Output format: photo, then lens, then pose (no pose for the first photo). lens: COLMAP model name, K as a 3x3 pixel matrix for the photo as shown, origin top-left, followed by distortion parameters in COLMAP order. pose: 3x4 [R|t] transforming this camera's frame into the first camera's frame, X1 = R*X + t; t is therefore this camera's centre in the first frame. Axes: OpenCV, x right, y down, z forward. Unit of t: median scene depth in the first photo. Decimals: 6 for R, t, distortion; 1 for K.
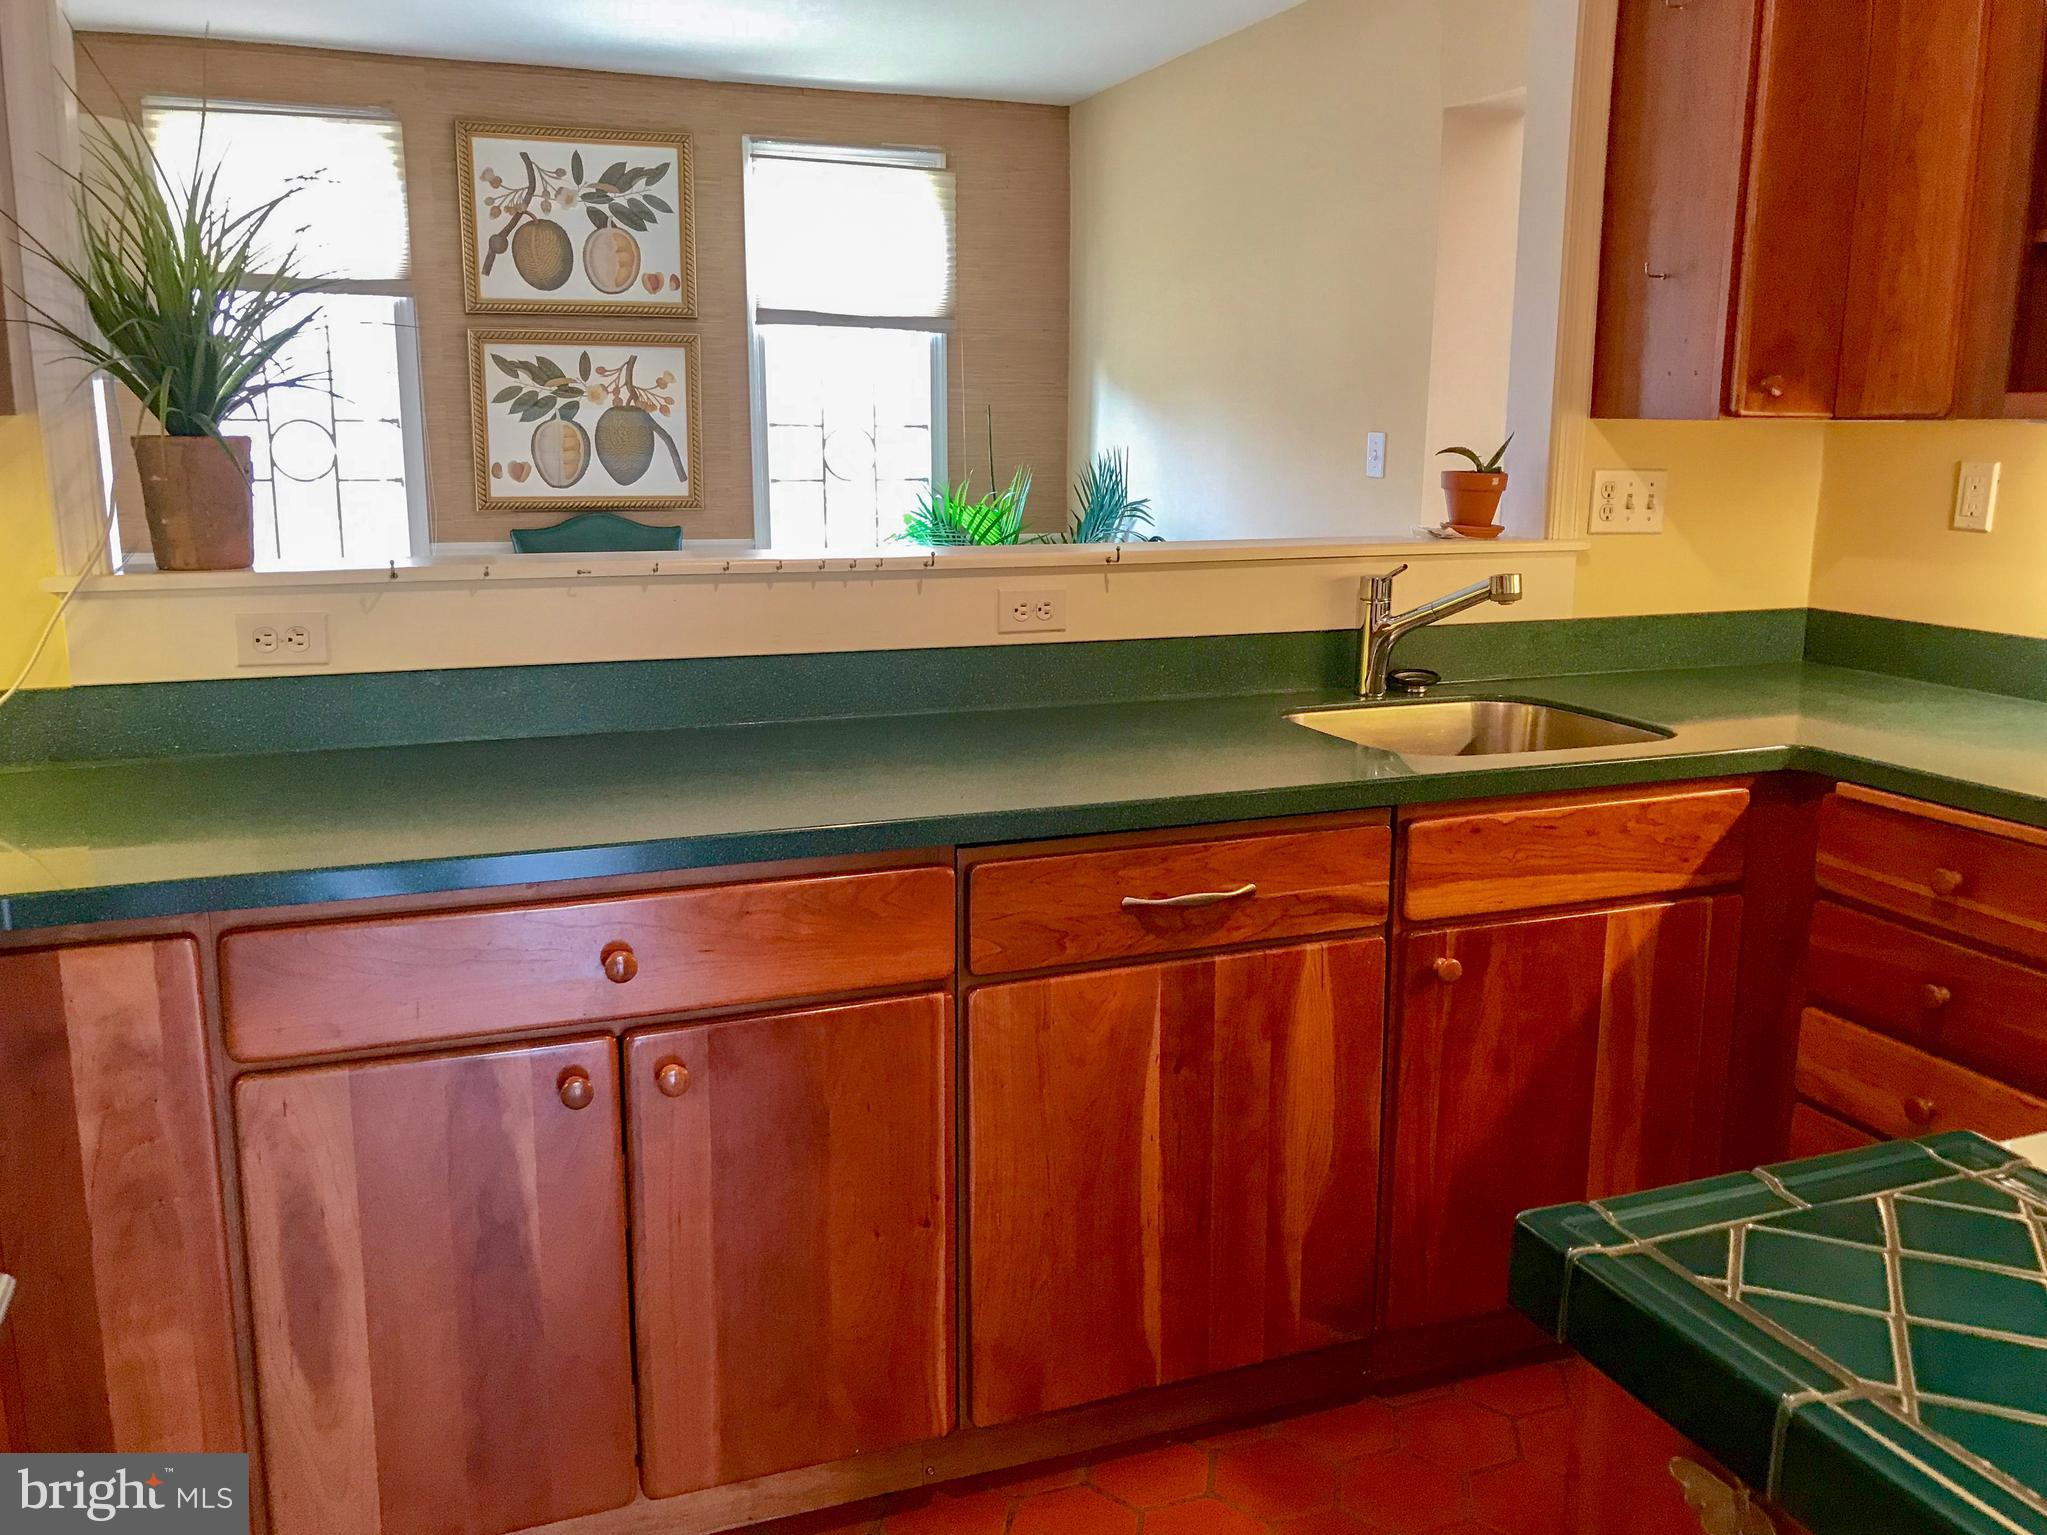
lens RADIAL K [[1708.5, 0, 1025.8], [0, 1708.5, 769.1], [0, 0, 1]] dist [0.027545, -0.038413]
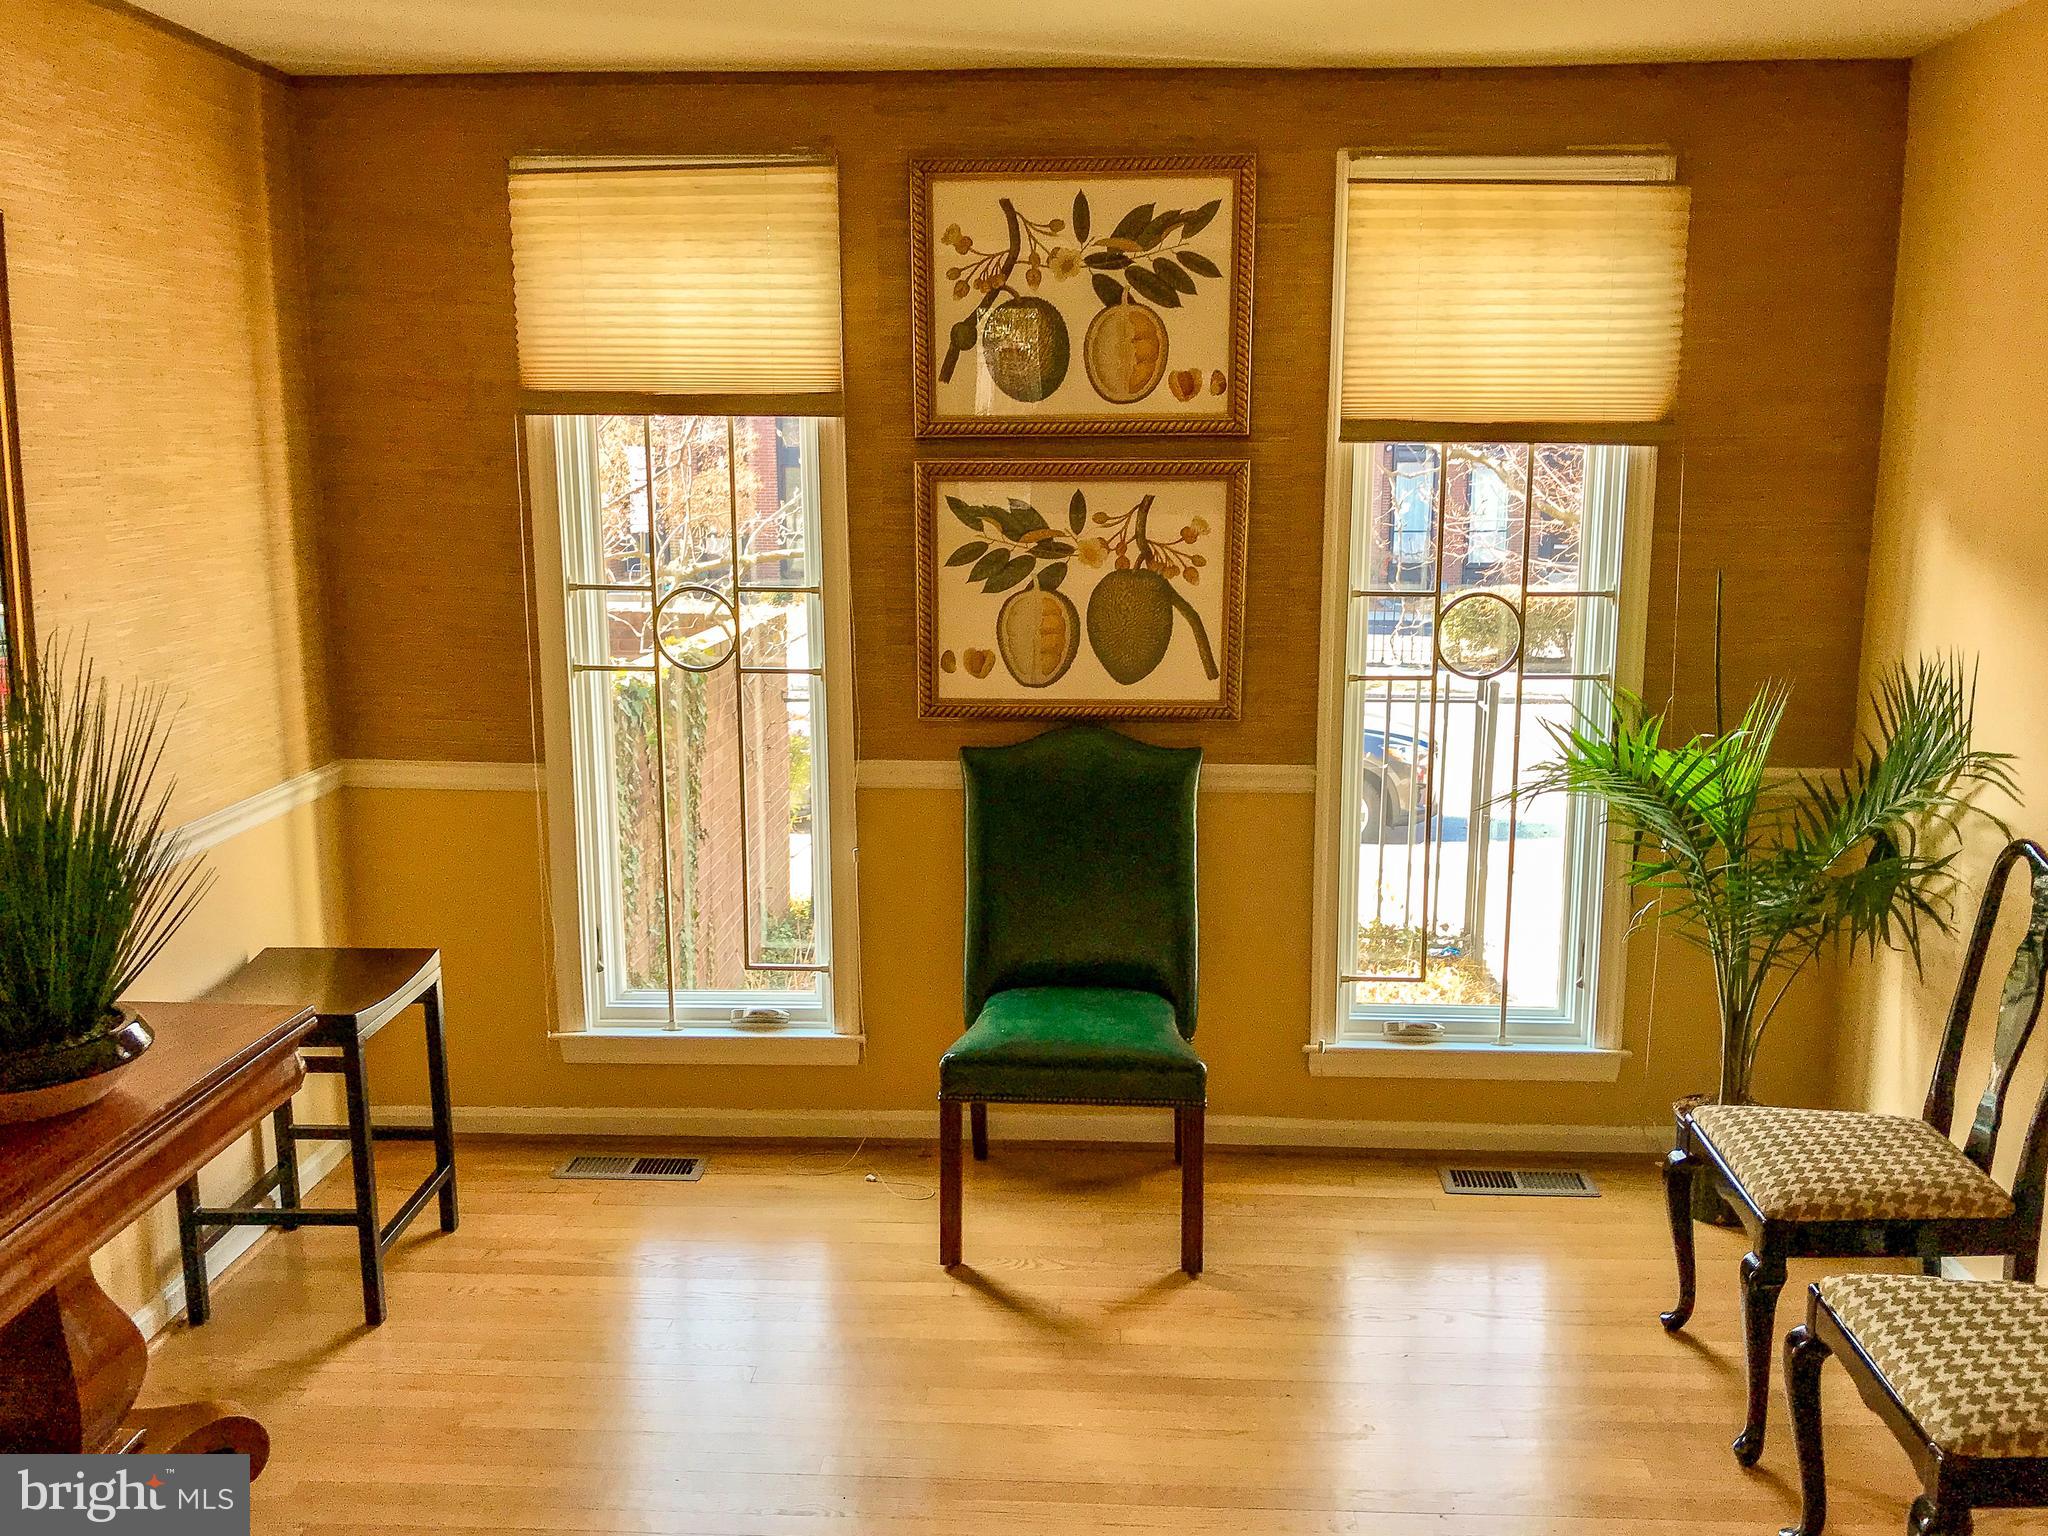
lens RADIAL K [[1709.4, 0, 1026.6], [0, 1709.4, 808.9], [0, 0, 1]] dist [0.027545, -0.038413]
pose [[0.916665, 0.080830, -0.391397, -0.002861], [-0.073708, 0.996727, 0.033212, -0.139890], [0.392801, -0.001595, 0.919622, 0.373757]]
